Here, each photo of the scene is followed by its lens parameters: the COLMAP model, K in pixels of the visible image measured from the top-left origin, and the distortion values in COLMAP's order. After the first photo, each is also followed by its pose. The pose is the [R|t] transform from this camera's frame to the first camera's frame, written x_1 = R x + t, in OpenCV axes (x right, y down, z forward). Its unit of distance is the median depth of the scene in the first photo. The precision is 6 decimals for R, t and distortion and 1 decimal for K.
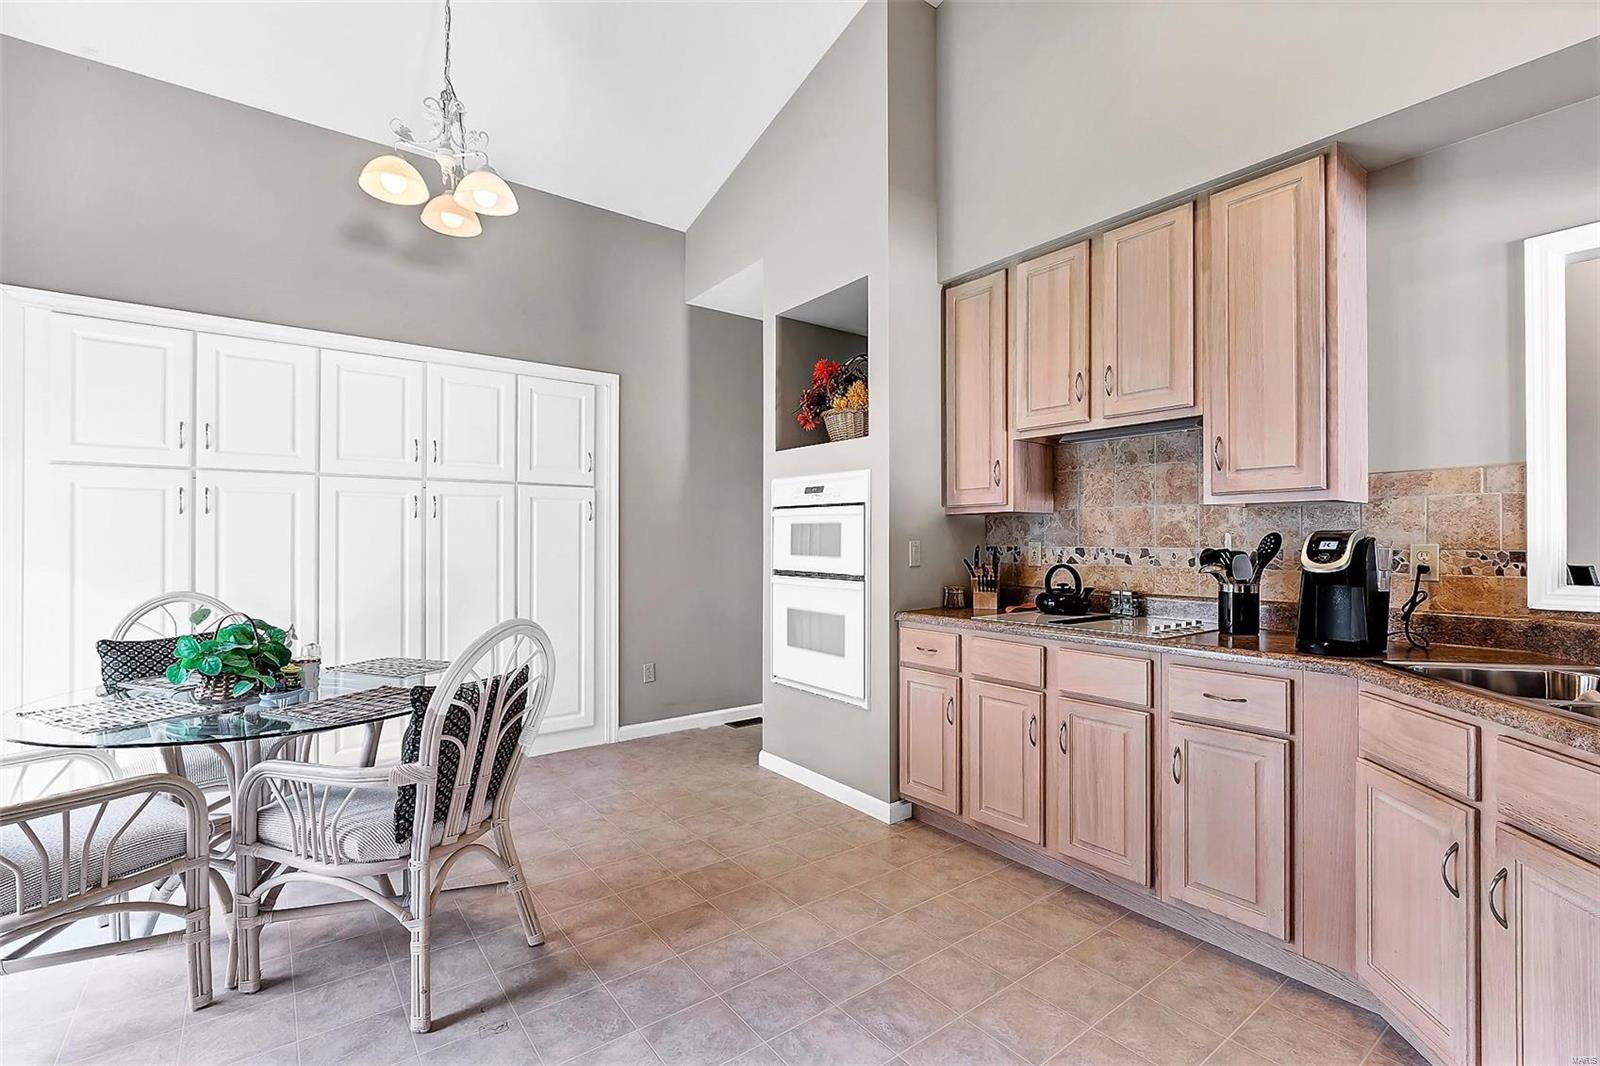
lens RADIAL K [[706.3, 0, 793.8], [0, 706.3, 532.5], [0, 0, 1]] dist [-0.003885, -0.000278]
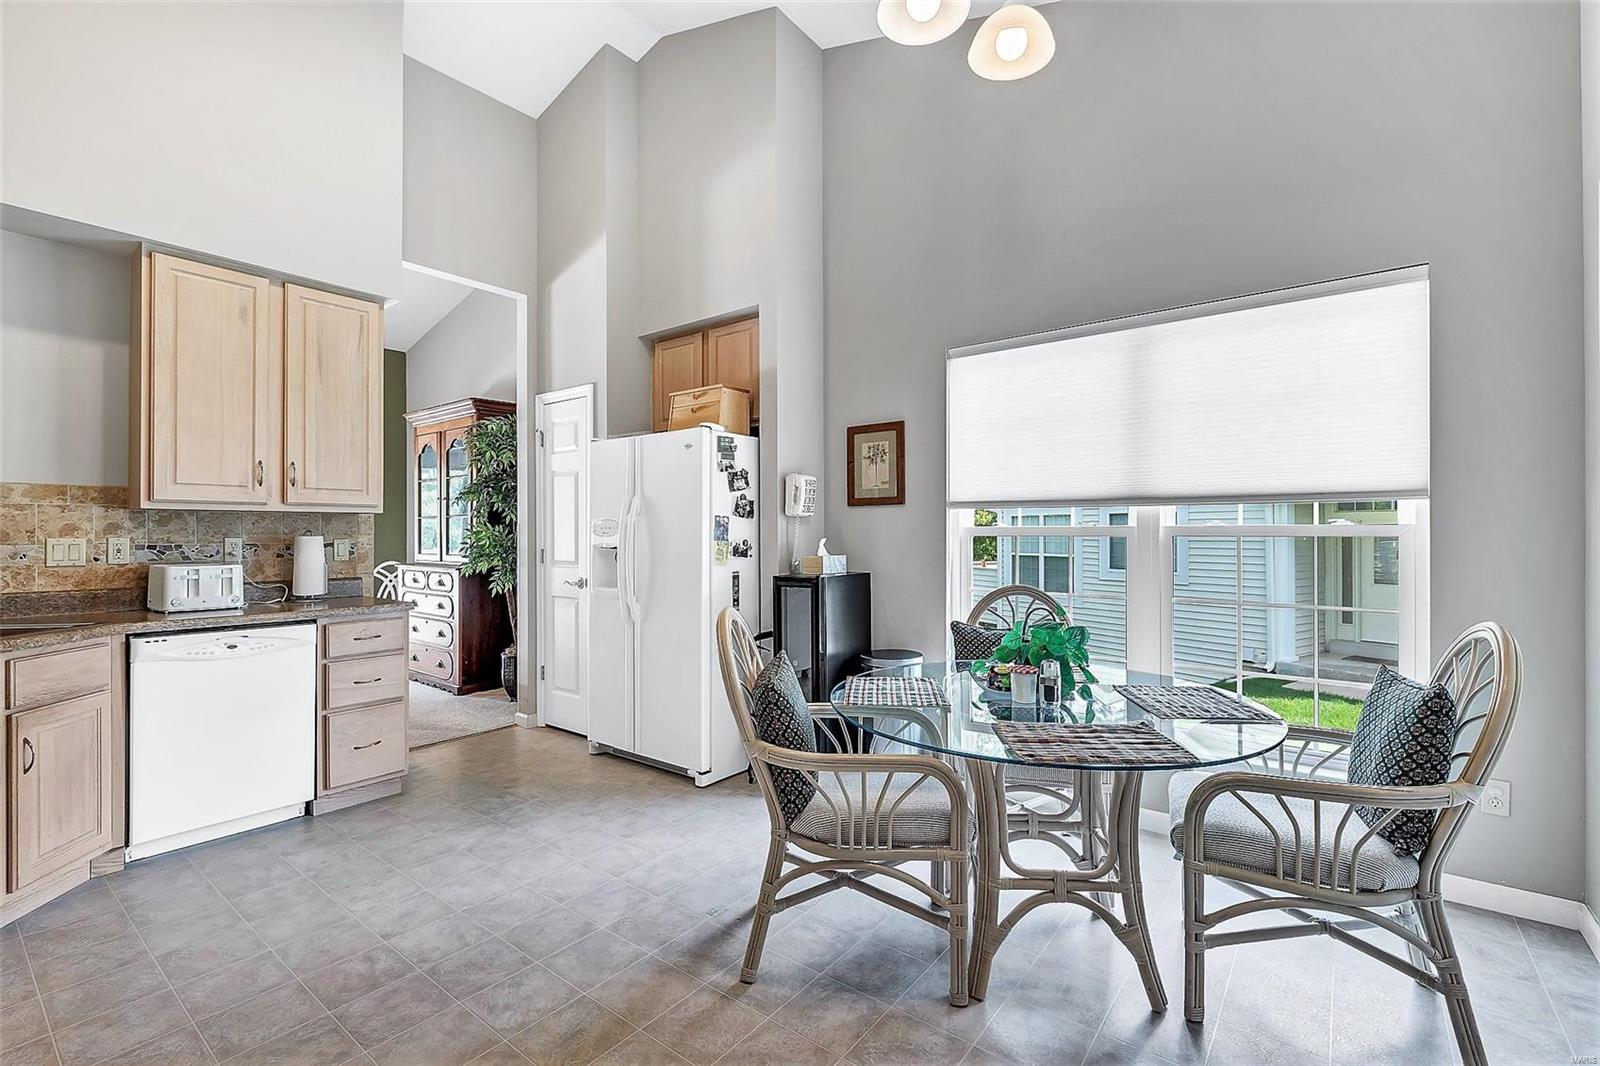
lens RADIAL K [[727.4, 0, 800.0], [0, 727.4, 533.0], [0, 0, 1]] dist [-0.003729, -0.000745]
pose [[-0.965911, -0.000545, -0.258873, -0.146852], [0.002254, 0.999942, -0.010514, 0.011606], [0.258864, -0.010739, -0.965854, 1.532544]]
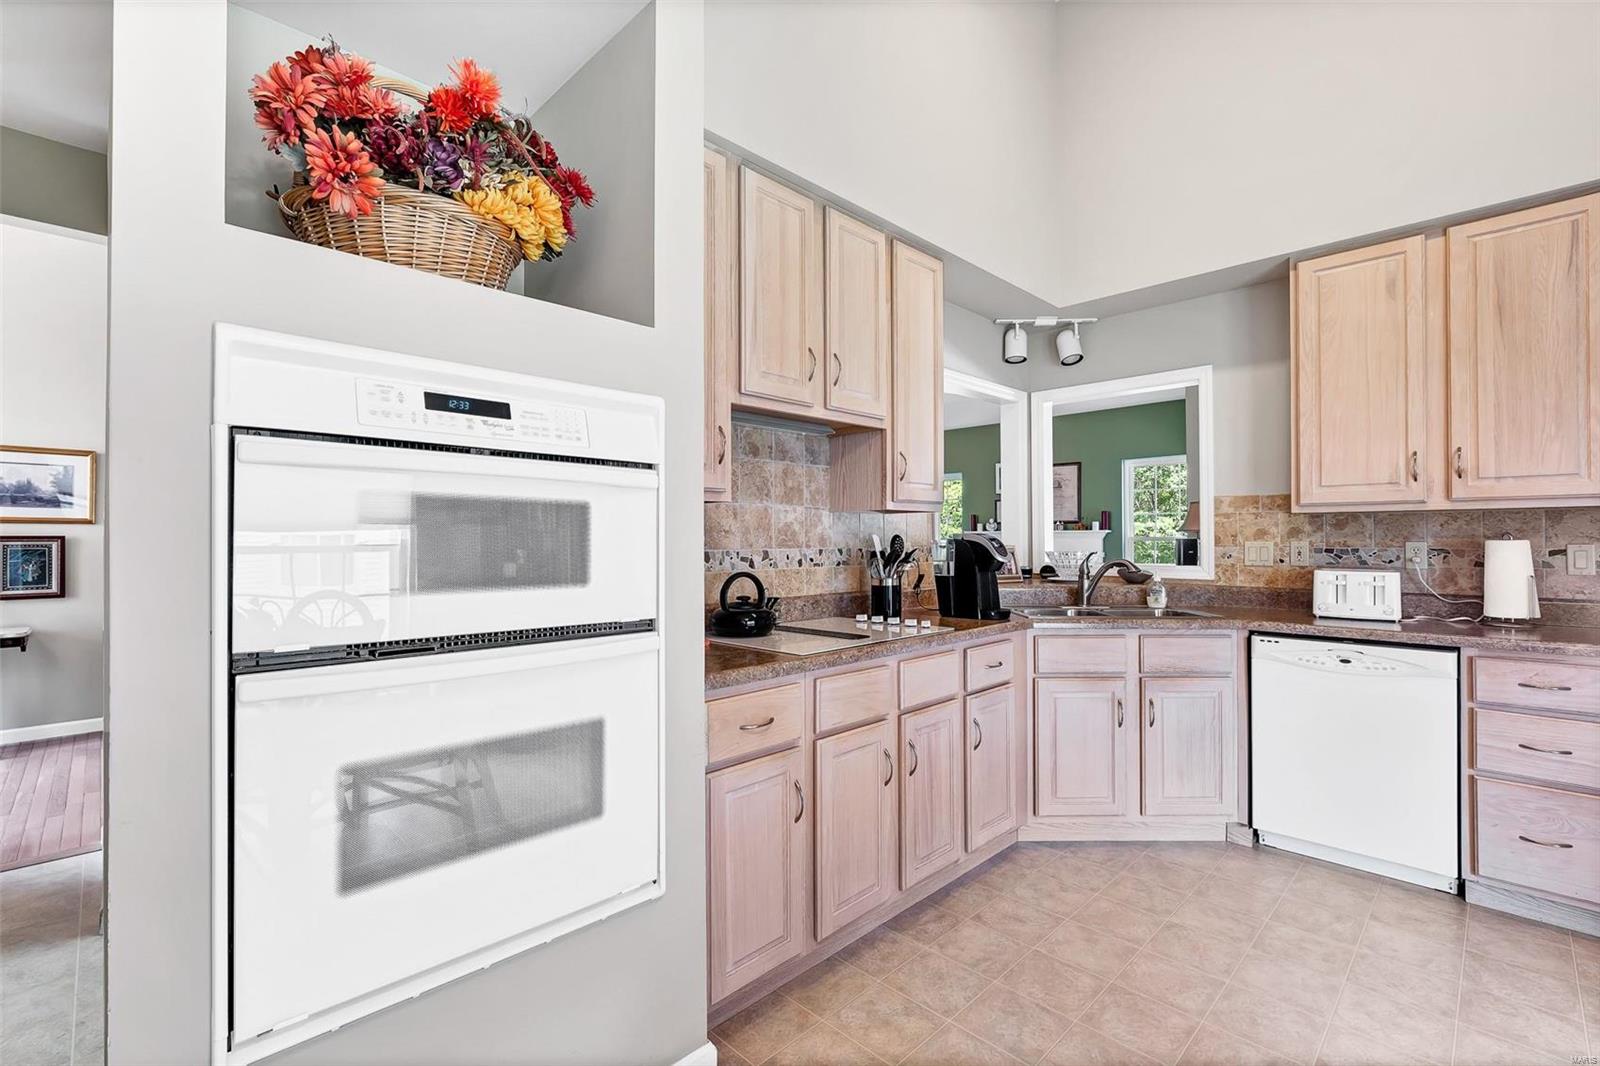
lens RADIAL K [[706.3, 0, 793.8], [0, 706.3, 532.5], [0, 0, 1]] dist [-0.003885, -0.000278]
pose [[-0.130782, 0.007997, 0.991379, -0.454443], [-0.008232, 0.999924, -0.009152, 0.007904], [-0.991377, -0.009358, -0.130707, 1.149067]]
